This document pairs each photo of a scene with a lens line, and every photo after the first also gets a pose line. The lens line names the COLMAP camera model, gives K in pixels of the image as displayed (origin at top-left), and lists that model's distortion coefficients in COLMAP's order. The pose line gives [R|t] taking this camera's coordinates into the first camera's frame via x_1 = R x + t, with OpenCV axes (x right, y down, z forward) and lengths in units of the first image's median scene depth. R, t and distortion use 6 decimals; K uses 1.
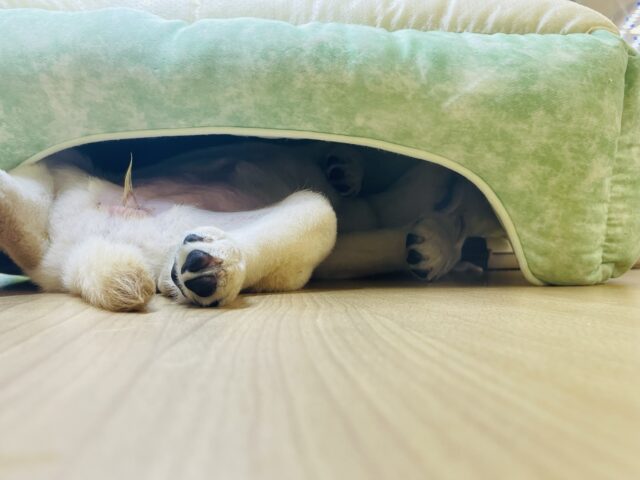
lens RADIAL K [[774.1, 0, 320.0], [0, 774.1, 240.0], [0, 0, 1]] dist [0.285393, -0.049060]
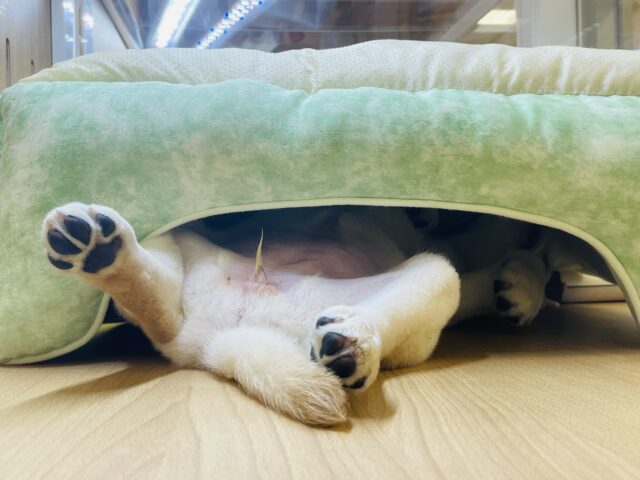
lens RADIAL K [[774.1, 0, 320.0], [0, 774.1, 240.0], [0, 0, 1]] dist [0.285393, -0.049060]
pose [[0.998381, -0.014729, 0.054940, -0.216603], [0.011911, 0.998614, 0.051266, -0.143734], [-0.055619, -0.050529, 0.997173, 0.005291]]
